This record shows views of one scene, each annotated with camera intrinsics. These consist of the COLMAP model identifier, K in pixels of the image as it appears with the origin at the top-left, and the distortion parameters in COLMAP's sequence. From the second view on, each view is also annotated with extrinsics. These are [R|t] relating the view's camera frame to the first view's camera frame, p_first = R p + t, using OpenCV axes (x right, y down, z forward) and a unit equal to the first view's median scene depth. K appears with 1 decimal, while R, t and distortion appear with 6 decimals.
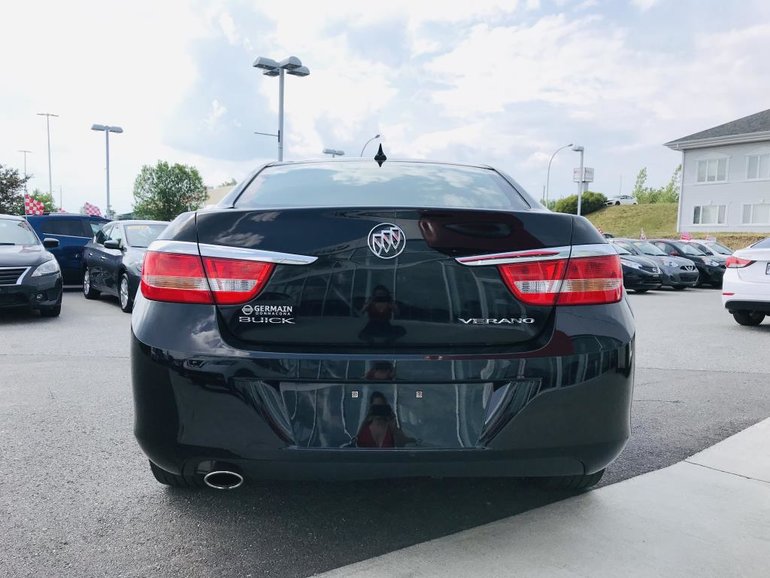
lens RADIAL K [[626.1, 0, 385.0], [0, 626.1, 289.0], [0, 0, 1]] dist [-0.002334, -0.001512]
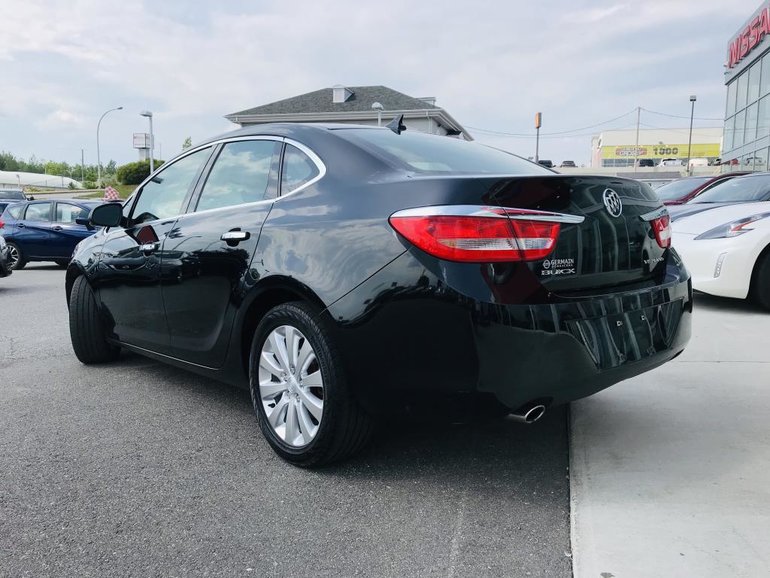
lens RADIAL K [[626.1, 0, 385.0], [0, 626.1, 289.0], [0, 0, 1]] dist [-0.002334, -0.001512]
pose [[0.734861, -0.095559, 0.671451, -0.096659], [0.061533, 0.995335, 0.074310, -0.001989], [-0.675420, -0.013291, 0.737313, 0.028348]]
